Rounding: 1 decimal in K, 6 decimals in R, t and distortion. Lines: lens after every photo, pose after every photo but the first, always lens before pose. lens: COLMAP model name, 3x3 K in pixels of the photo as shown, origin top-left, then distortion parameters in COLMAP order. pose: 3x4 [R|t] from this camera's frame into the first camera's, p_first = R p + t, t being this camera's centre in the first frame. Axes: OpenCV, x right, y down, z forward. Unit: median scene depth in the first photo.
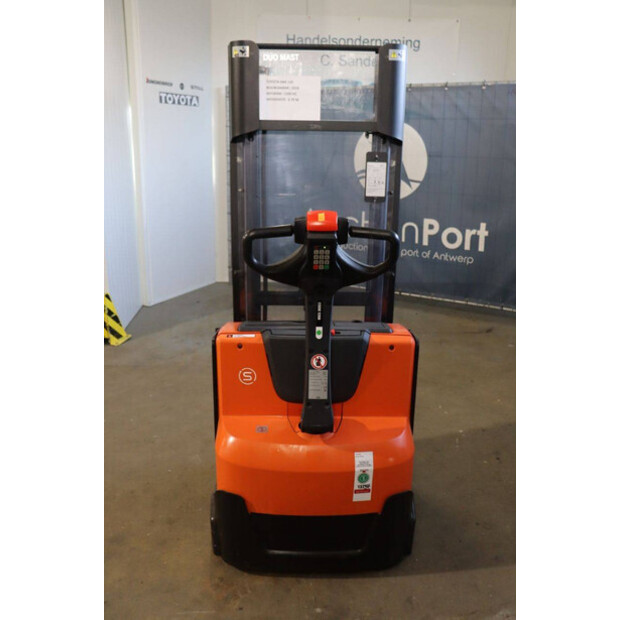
lens RADIAL K [[541.5, 0, 310.0], [0, 541.5, 310.0], [0, 0, 1]] dist [-0.008763, -0.001018]
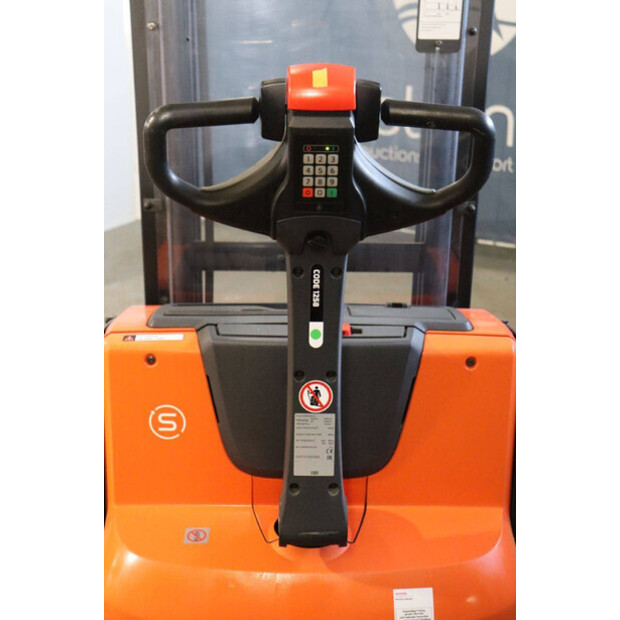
lens RADIAL K [[956.2, 0, 310.0], [0, 956.2, 310.0], [0, 0, 1]] dist [0.147413, 0.043634]
pose [[0.999999, -0.000206, -0.001312, 0.011302], [0.000261, 0.999095, 0.042545, -0.012393], [0.001302, -0.042546, 0.999094, 0.162112]]
